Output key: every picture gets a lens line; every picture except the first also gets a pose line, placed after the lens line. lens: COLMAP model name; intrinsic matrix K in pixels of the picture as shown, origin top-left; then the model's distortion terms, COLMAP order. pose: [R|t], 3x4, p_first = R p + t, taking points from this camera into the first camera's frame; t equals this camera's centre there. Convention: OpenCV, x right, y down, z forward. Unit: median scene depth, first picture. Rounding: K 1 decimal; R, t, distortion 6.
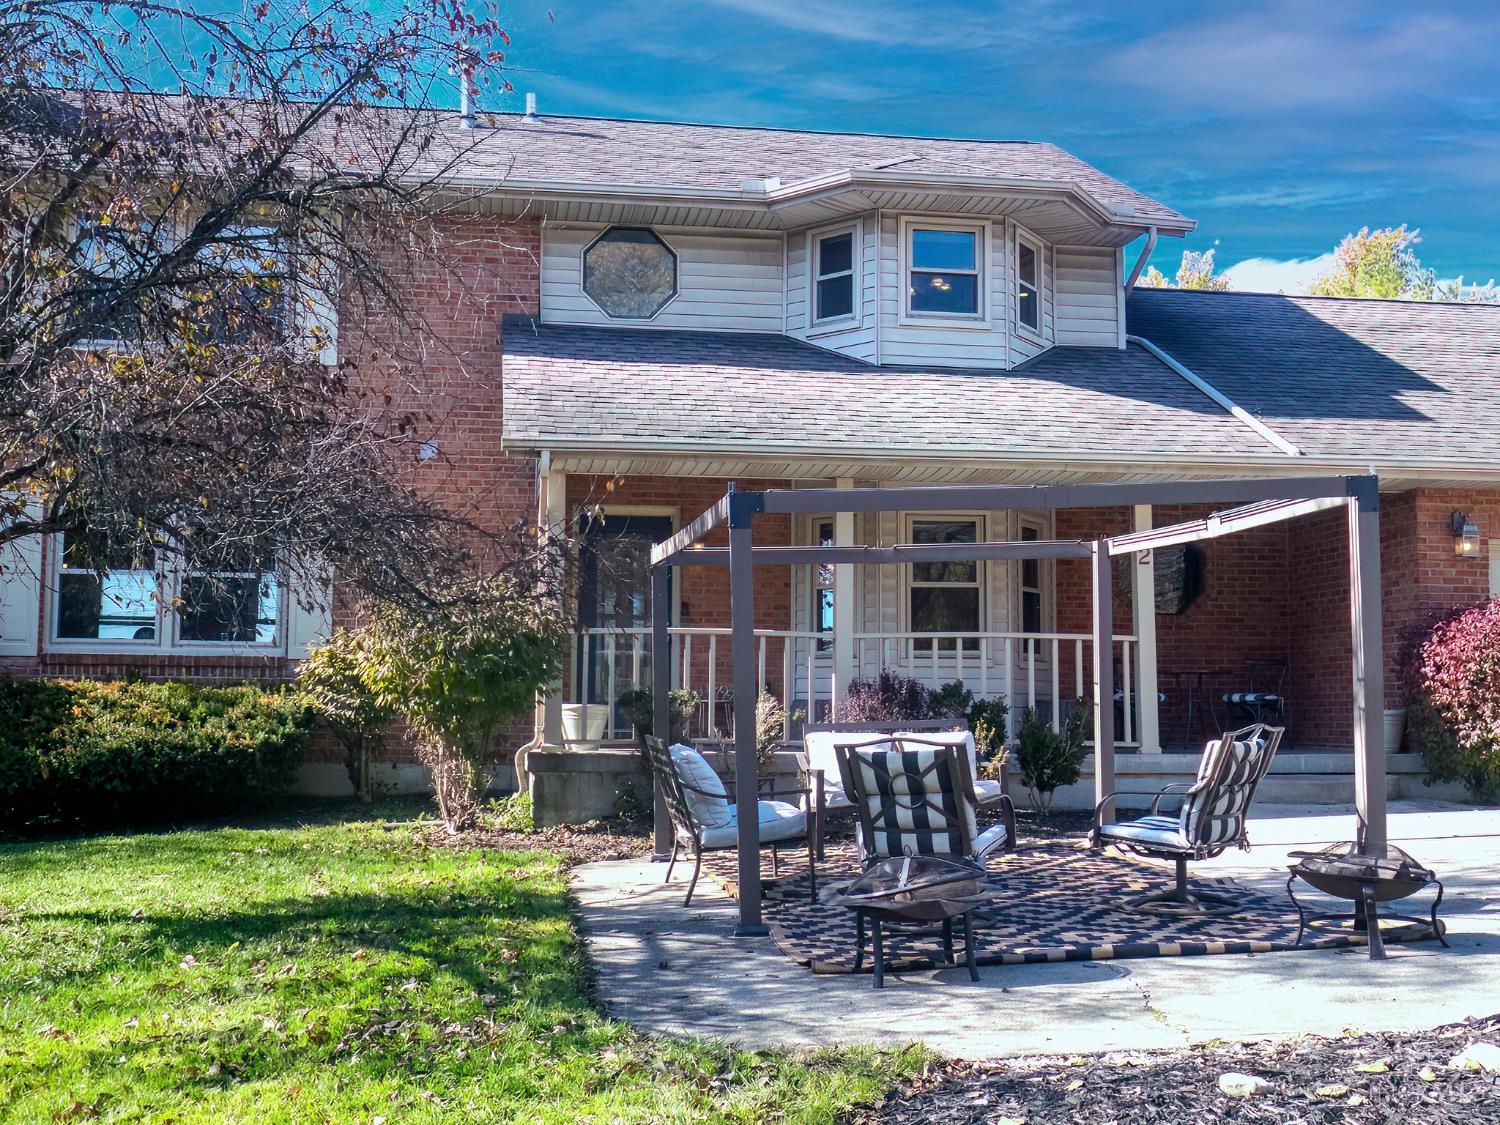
lens RADIAL K [[1746.7, 0, 750.6], [0, 1746.7, 565.7], [0, 0, 1]] dist [0.013927, 0.000000]
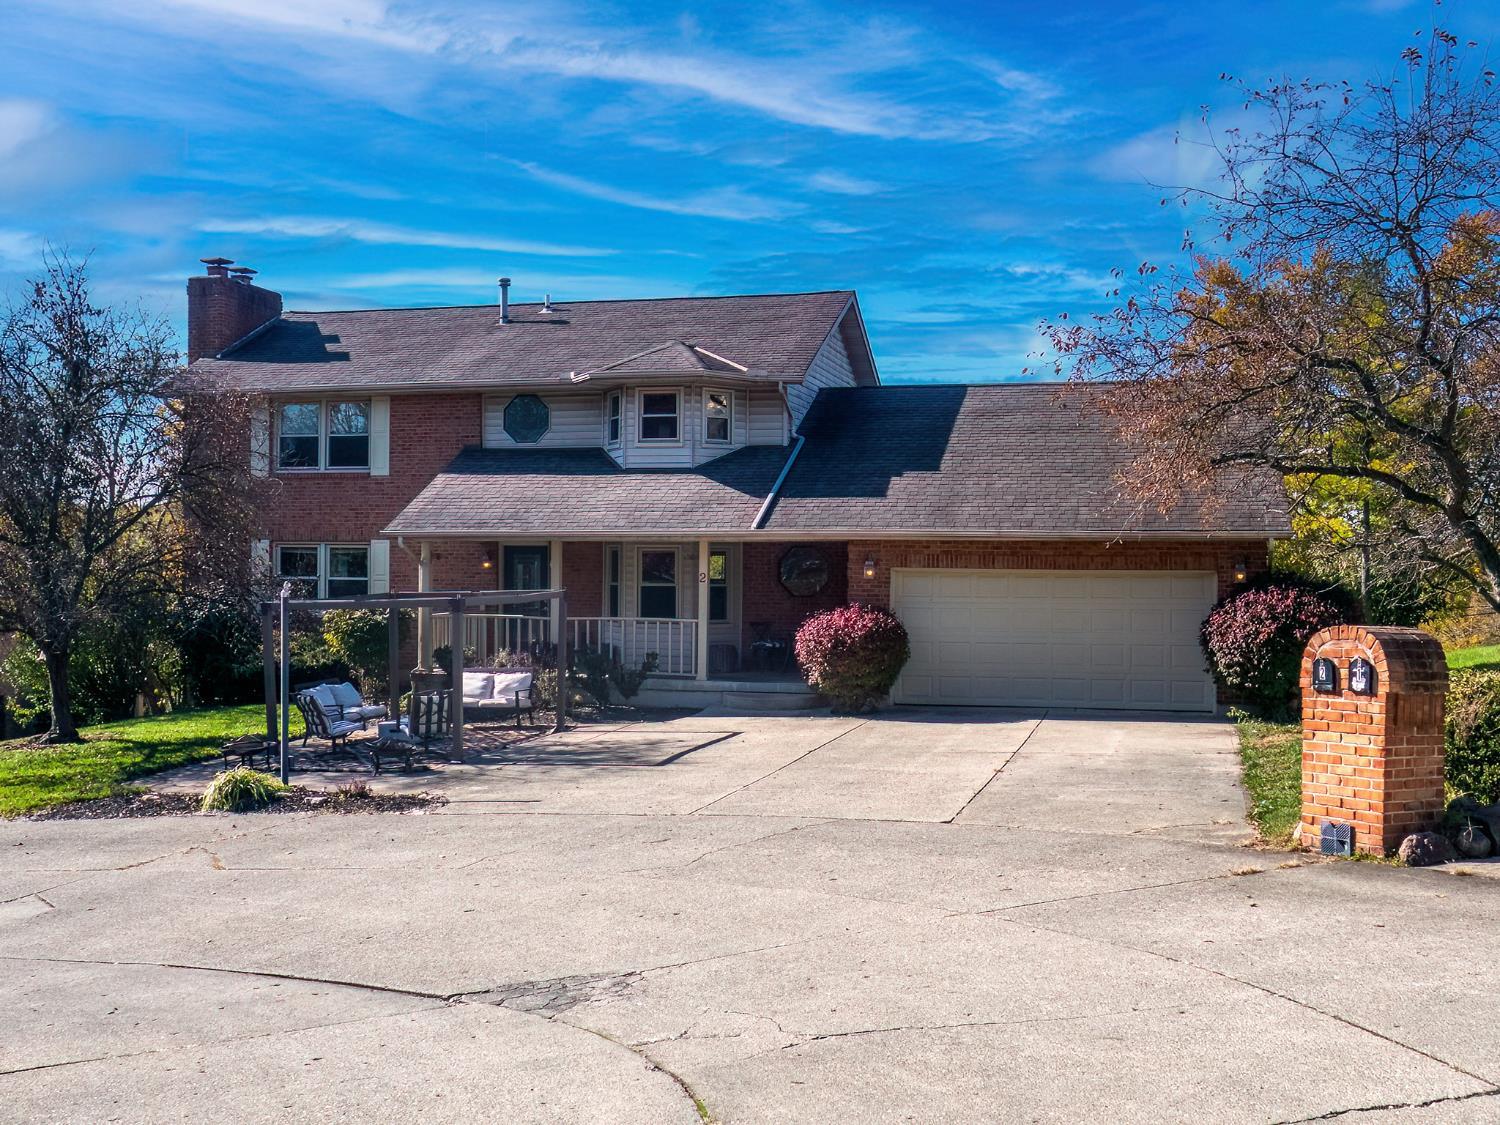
lens RADIAL K [[1661.4, 0, 749.7], [0, 1661.4, 560.5], [0, 0, 1]] dist [-0.013900, 0.000000]
pose [[0.899598, 0.006066, -0.436677, 0.966357], [0.025996, 0.997387, 0.067409, -0.131465], [0.435945, -0.071993, 0.897089, -0.548481]]
